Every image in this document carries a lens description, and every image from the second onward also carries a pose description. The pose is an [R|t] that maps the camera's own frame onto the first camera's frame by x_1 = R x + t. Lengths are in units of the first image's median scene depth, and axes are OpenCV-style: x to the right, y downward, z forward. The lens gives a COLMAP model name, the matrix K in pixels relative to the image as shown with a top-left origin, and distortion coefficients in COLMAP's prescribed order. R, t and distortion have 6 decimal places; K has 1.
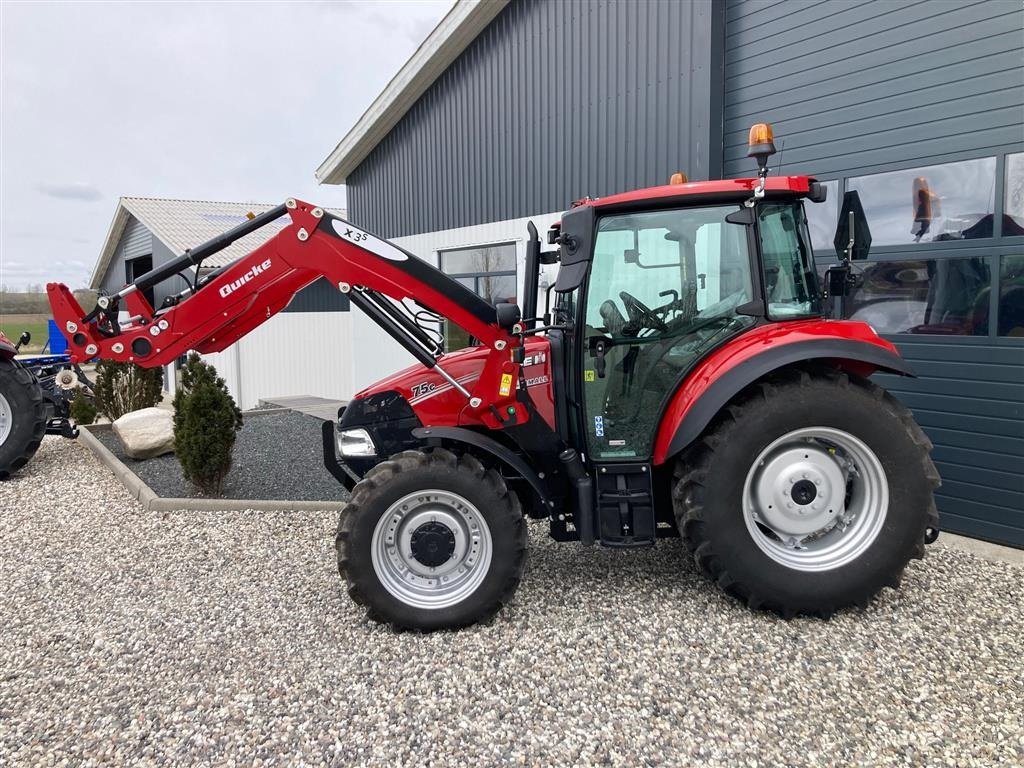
lens RADIAL K [[810.7, 0, 501.7], [0, 810.7, 387.0], [0, 0, 1]] dist [0.015160, -0.004192]
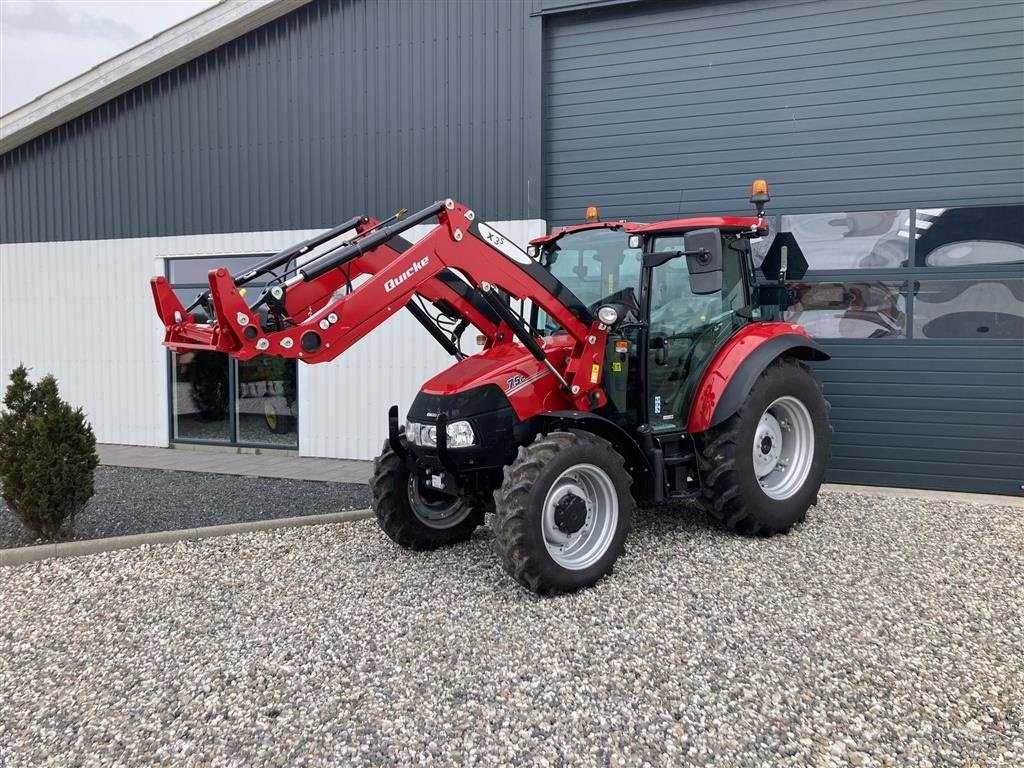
lens RADIAL K [[810.7, 0, 501.7], [0, 810.7, 387.0], [0, 0, 1]] dist [0.015160, -0.004192]
pose [[0.819198, -0.034042, 0.572500, -0.800452], [0.052791, 0.998475, -0.016168, 0.028949], [-0.571076, 0.043467, 0.819745, 0.113392]]
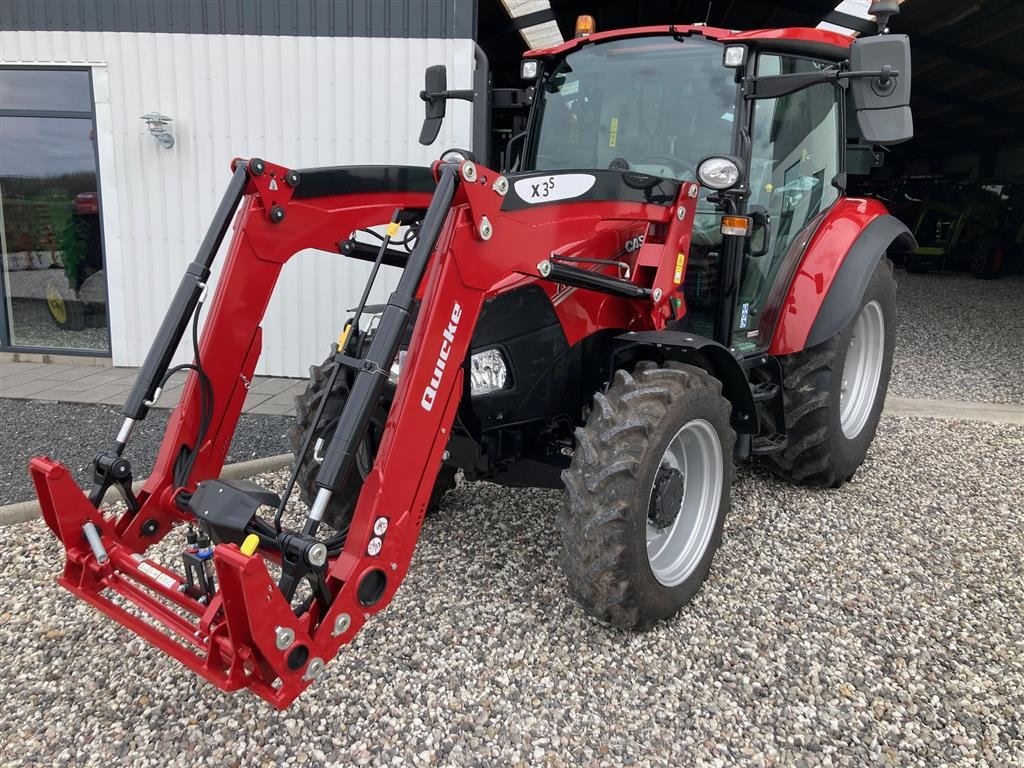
lens RADIAL K [[820.3, 0, 515.7], [0, 820.3, 391.6], [0, 0, 1]] dist [0.010578, 0.011546]
pose [[0.647880, -0.137699, 0.749193, -0.688935], [0.037114, 0.988064, 0.149508, -0.009991], [-0.760838, -0.069057, 0.645258, 0.633935]]
